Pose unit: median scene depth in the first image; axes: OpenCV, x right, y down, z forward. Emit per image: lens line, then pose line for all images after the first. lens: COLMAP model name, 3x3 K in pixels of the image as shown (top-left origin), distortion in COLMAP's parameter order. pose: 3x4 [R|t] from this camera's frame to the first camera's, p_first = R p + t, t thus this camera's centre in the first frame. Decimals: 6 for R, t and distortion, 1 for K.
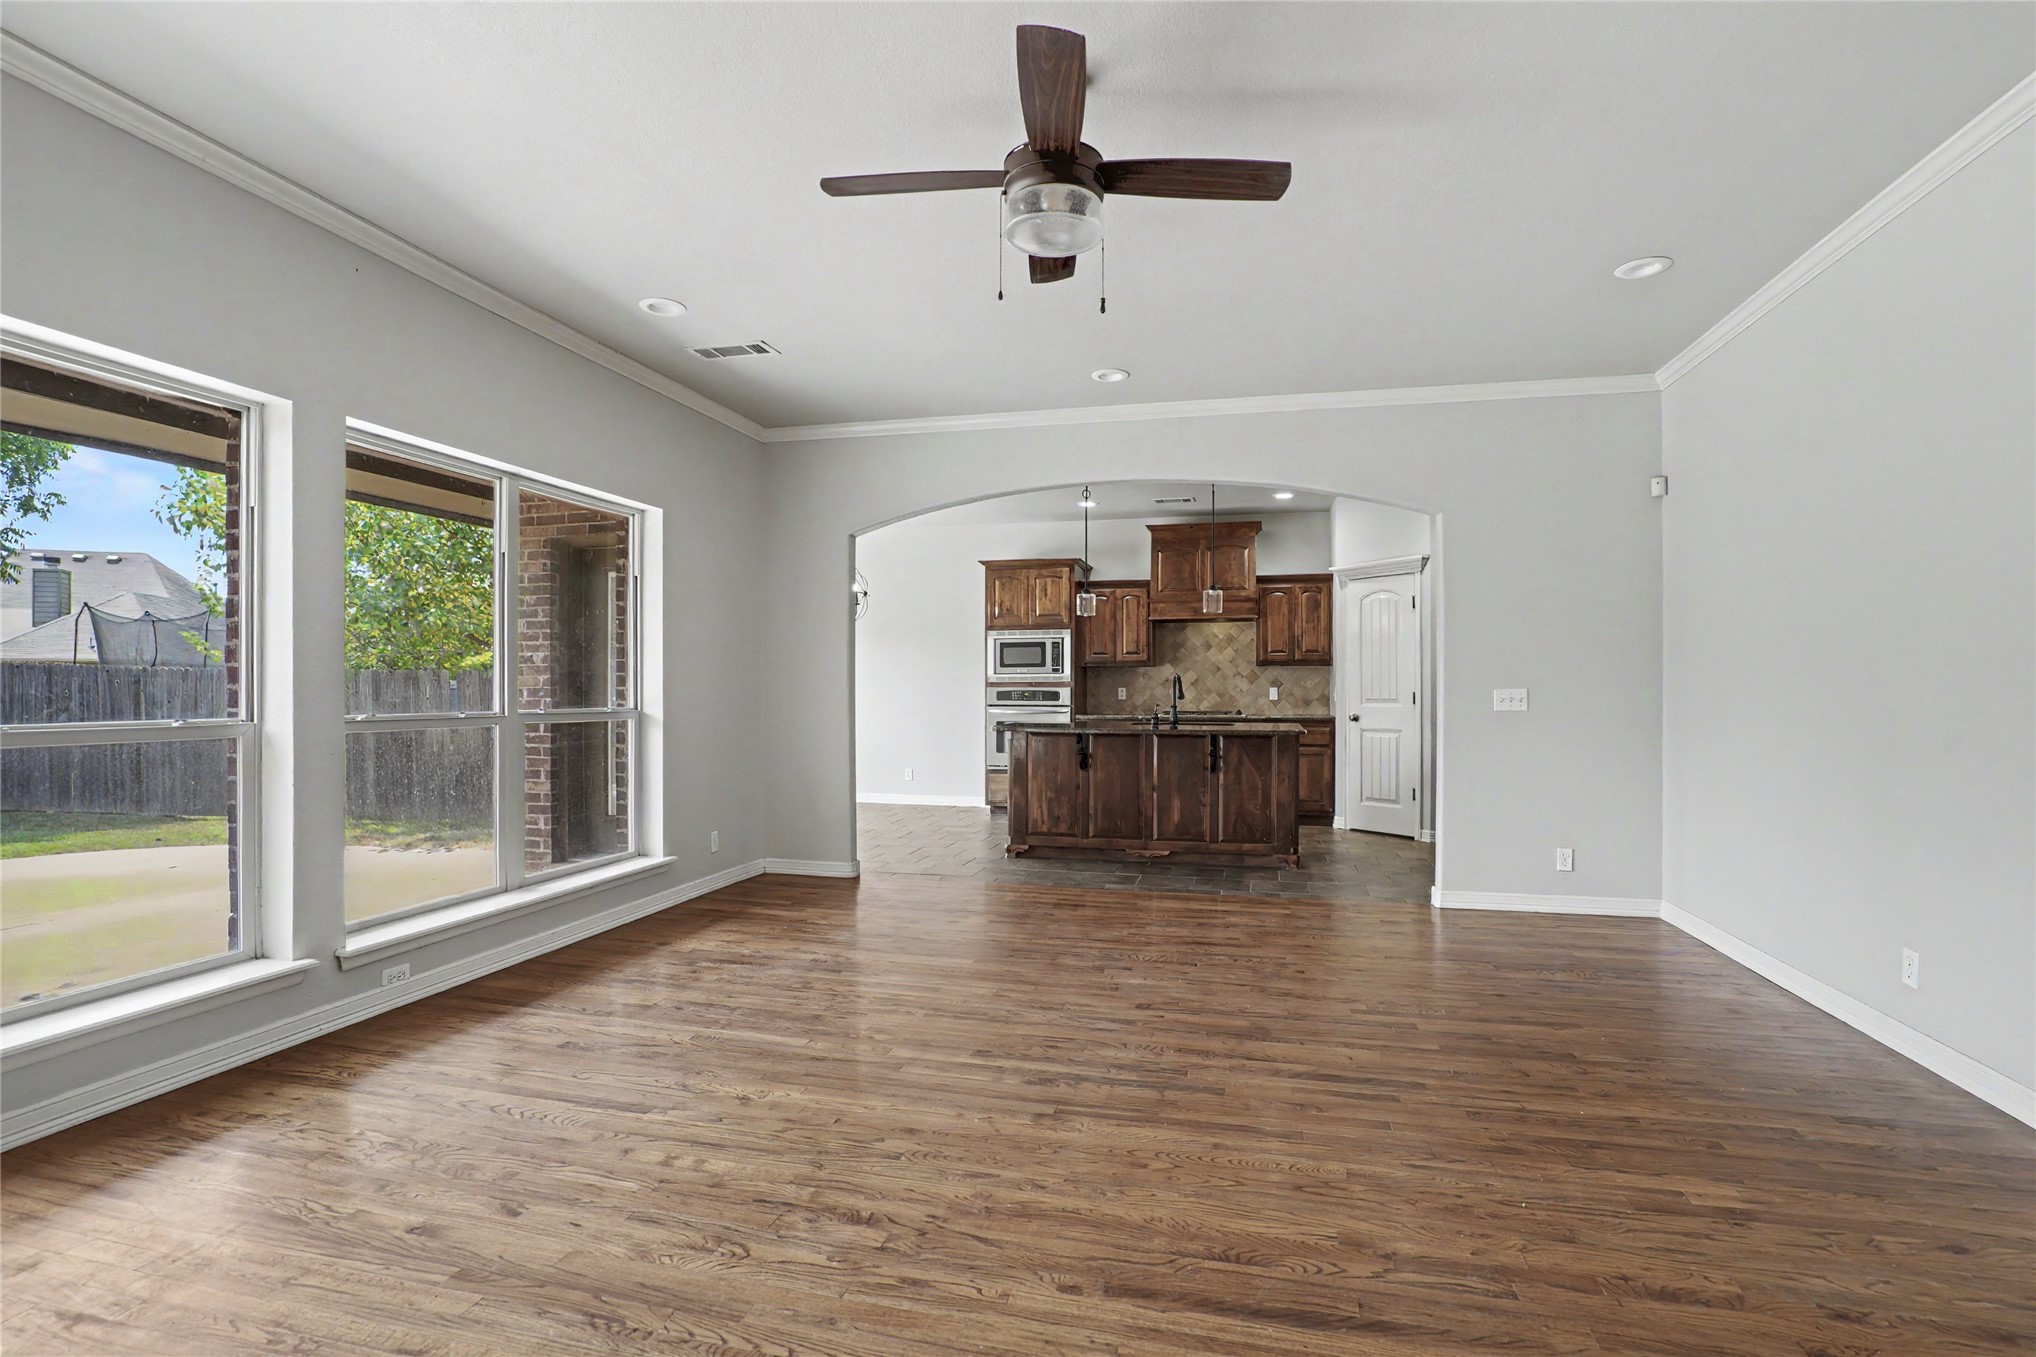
lens RADIAL K [[969.6, 0, 1018.0], [0, 969.6, 685.5], [0, 0, 1]] dist [-0.063633, 0.023097]
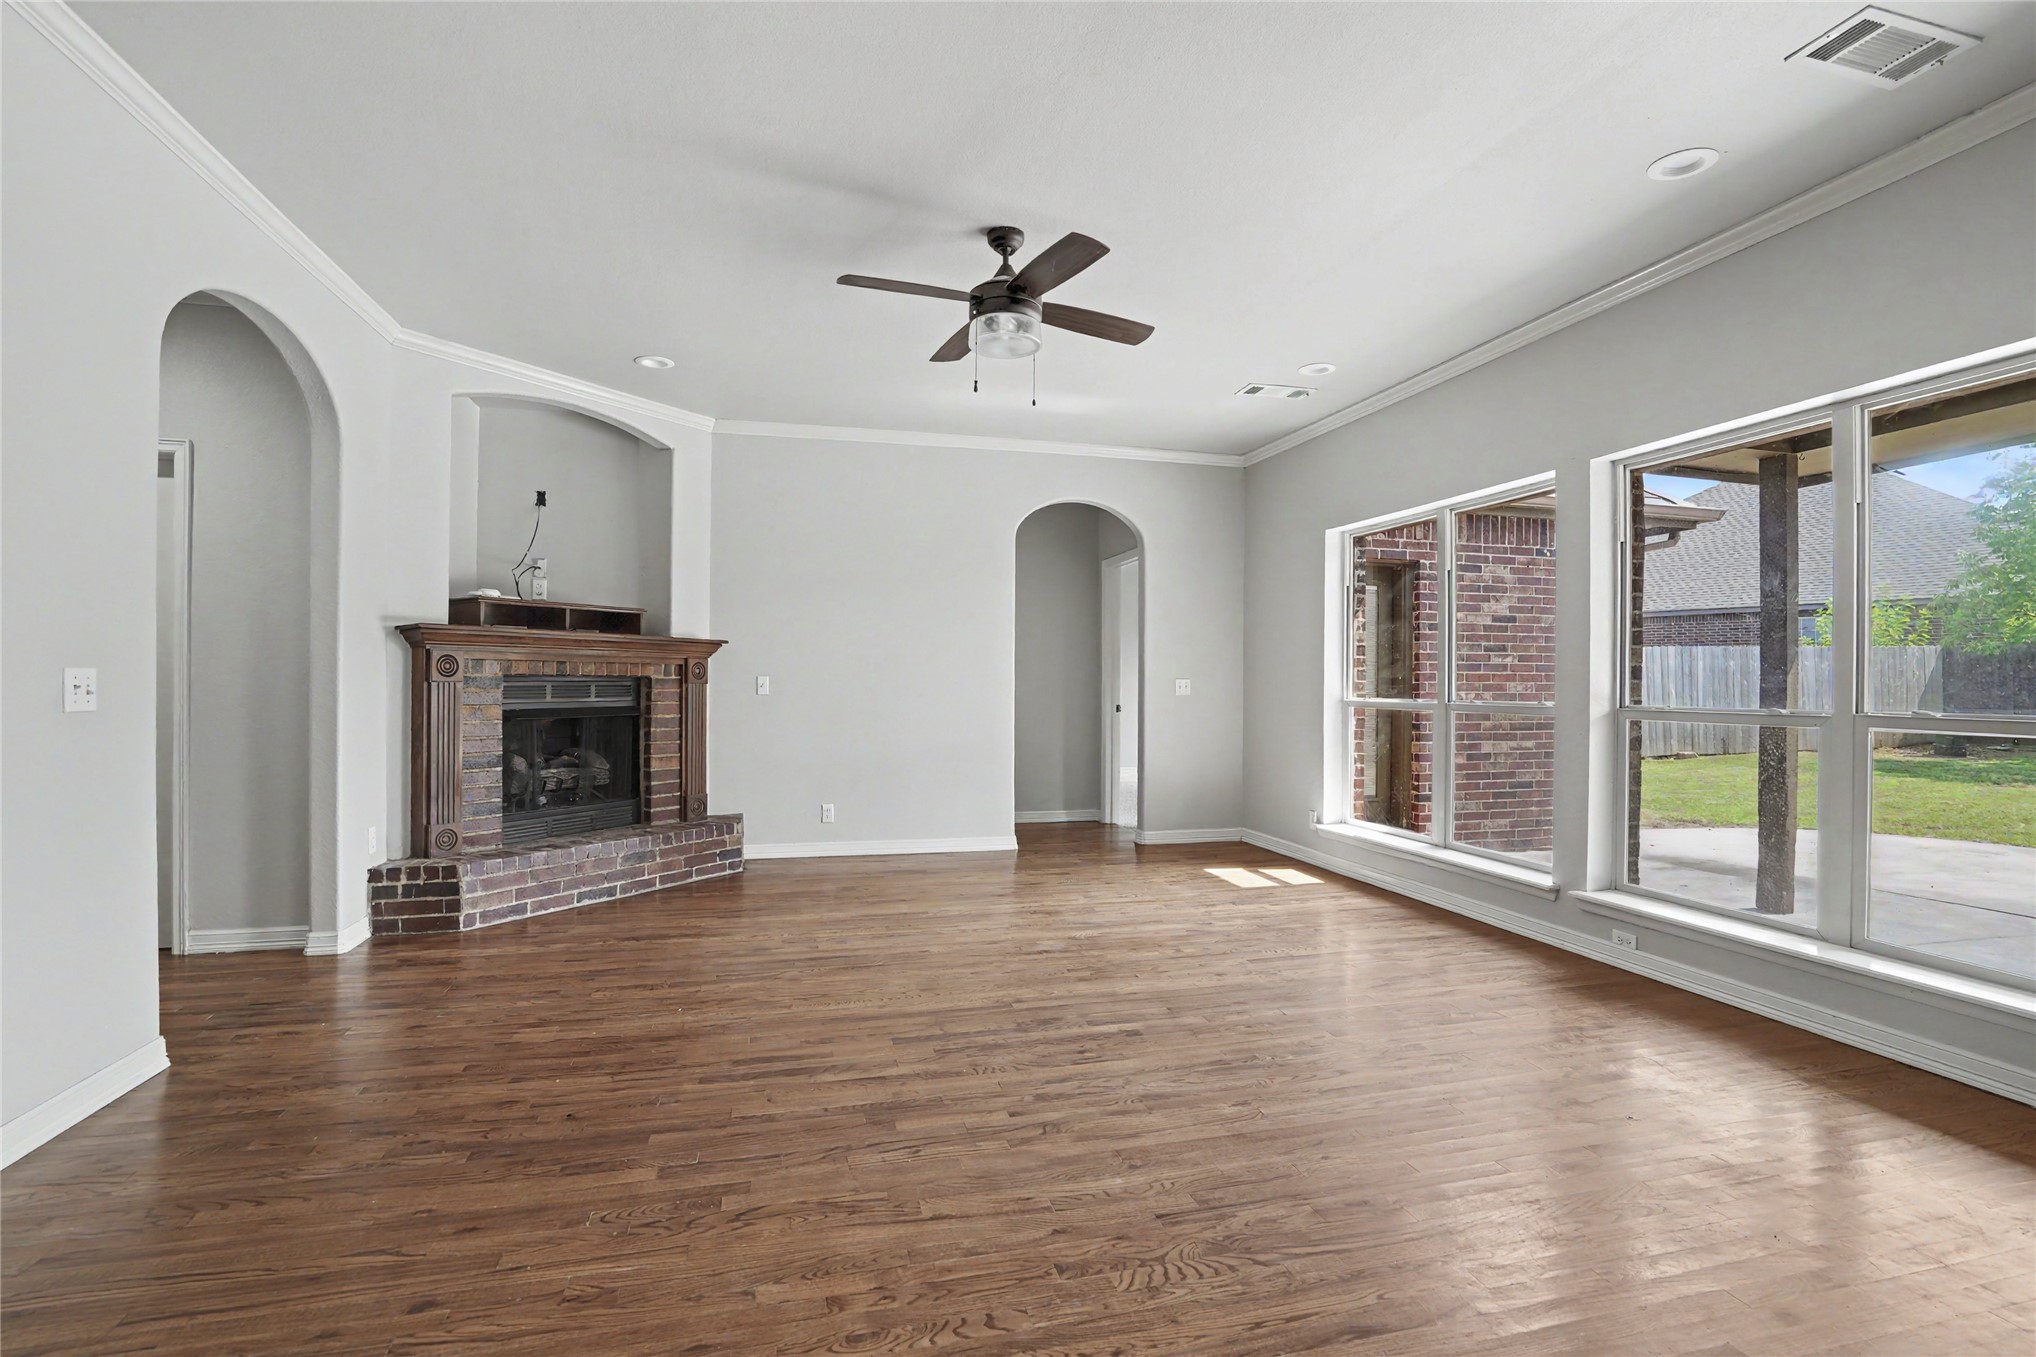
lens RADIAL K [[959.9, 0, 1024.7], [0, 959.9, 679.9], [0, 0, 1]] dist [-0.063200, 0.023102]
pose [[-0.877662, -0.008796, -0.479200, 0.196933], [-0.005118, 0.999947, -0.008981, 0.006013], [0.479253, -0.005429, -0.877660, 0.656598]]
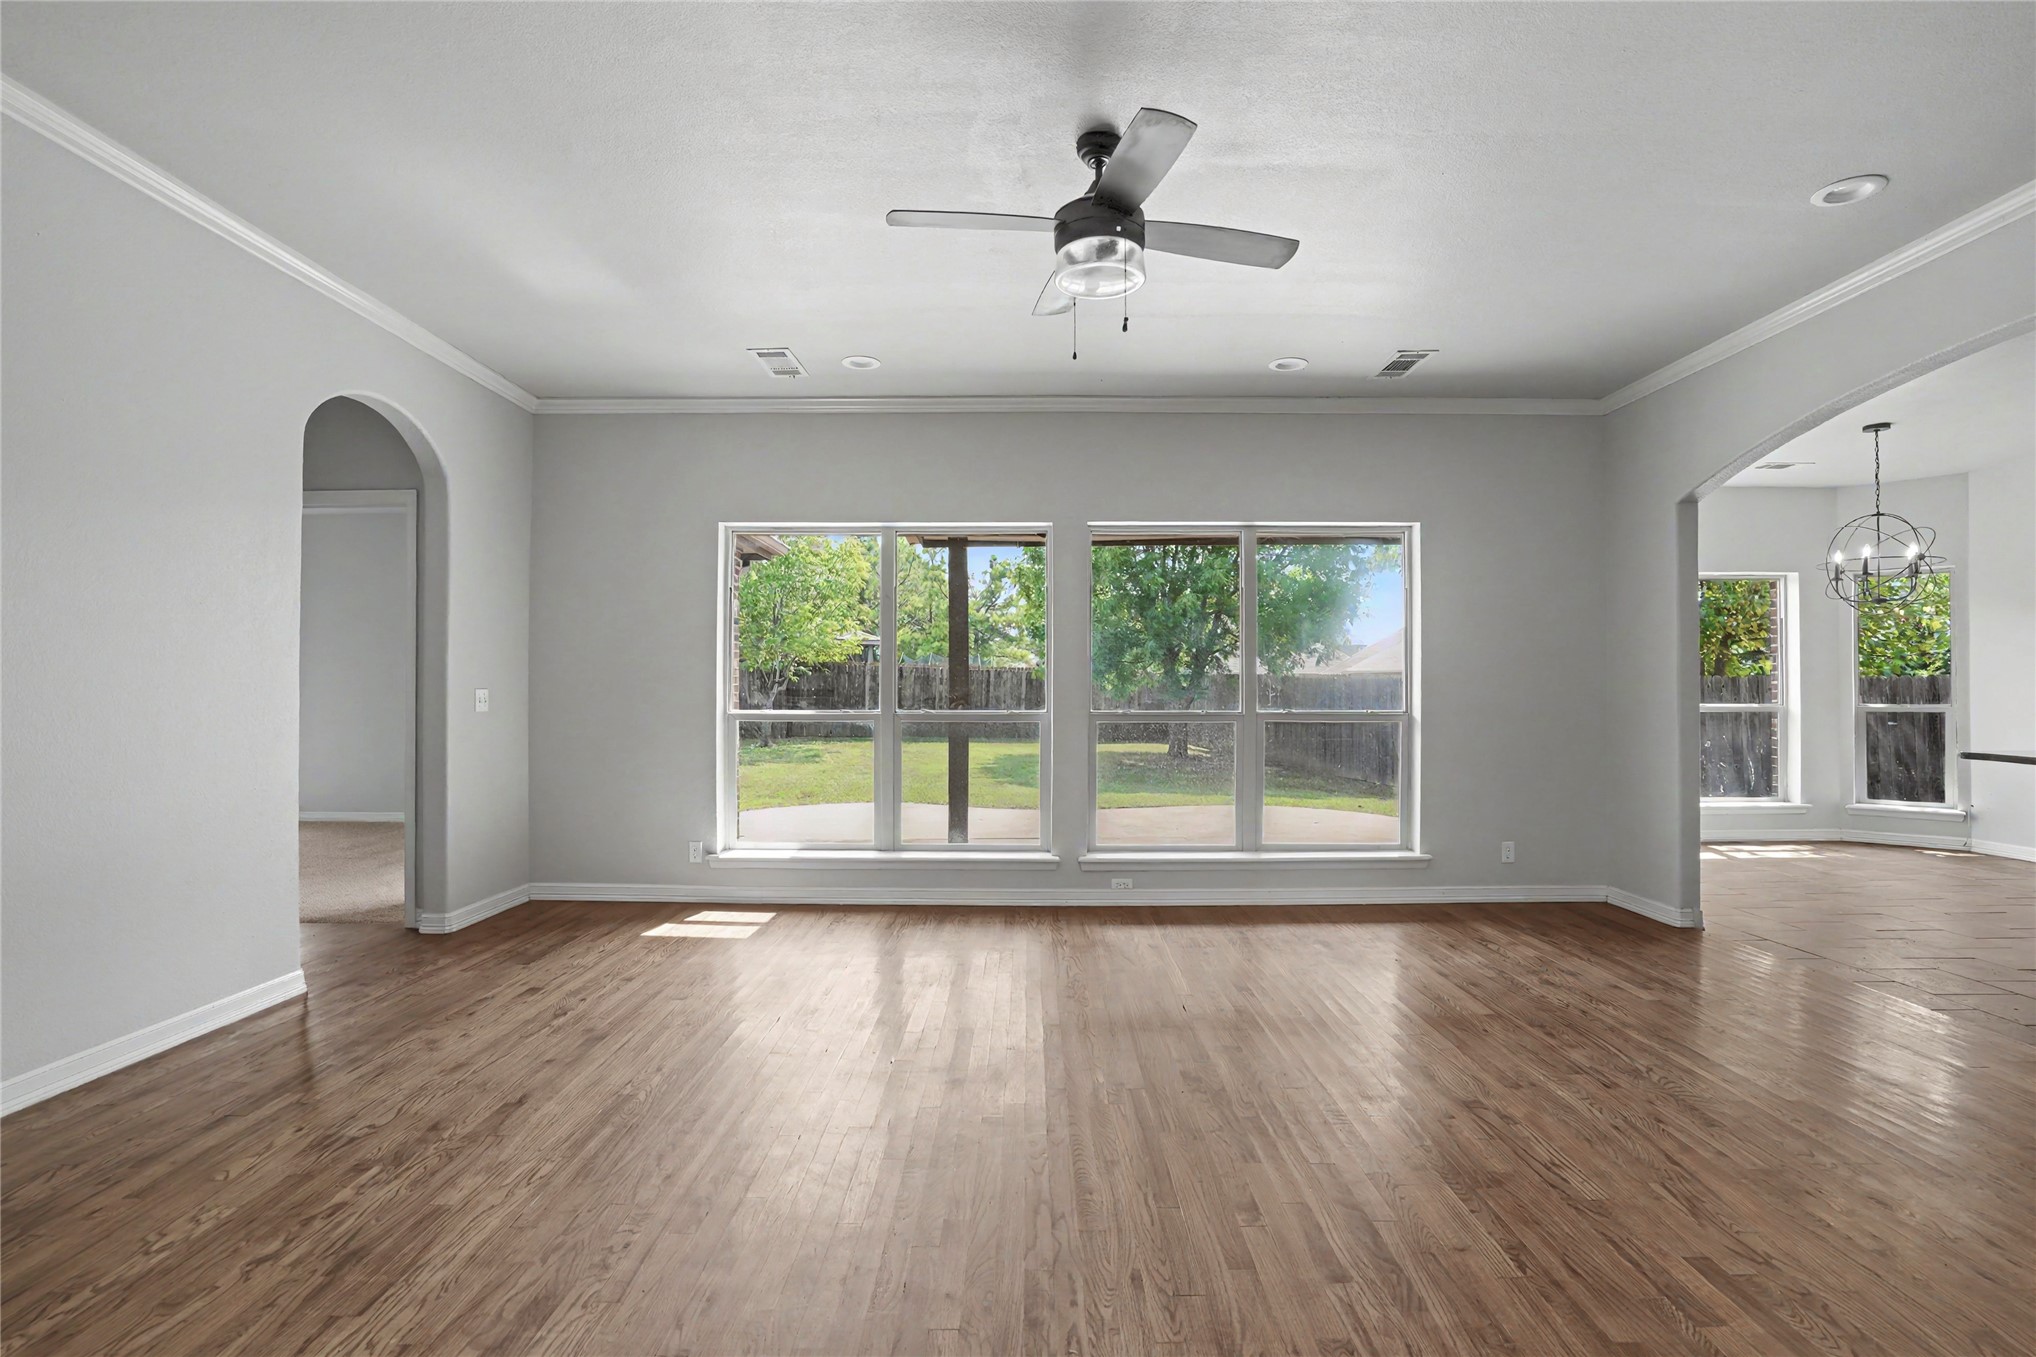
lens RADIAL K [[969.6, 0, 1018.0], [0, 969.6, 685.5], [0, 0, 1]] dist [-0.063633, 0.023097]
pose [[0.234496, -0.010127, -0.972064, 0.321625], [0.003727, 0.999948, -0.009519, 0.001807], [0.972110, -0.001391, 0.234521, 0.193441]]
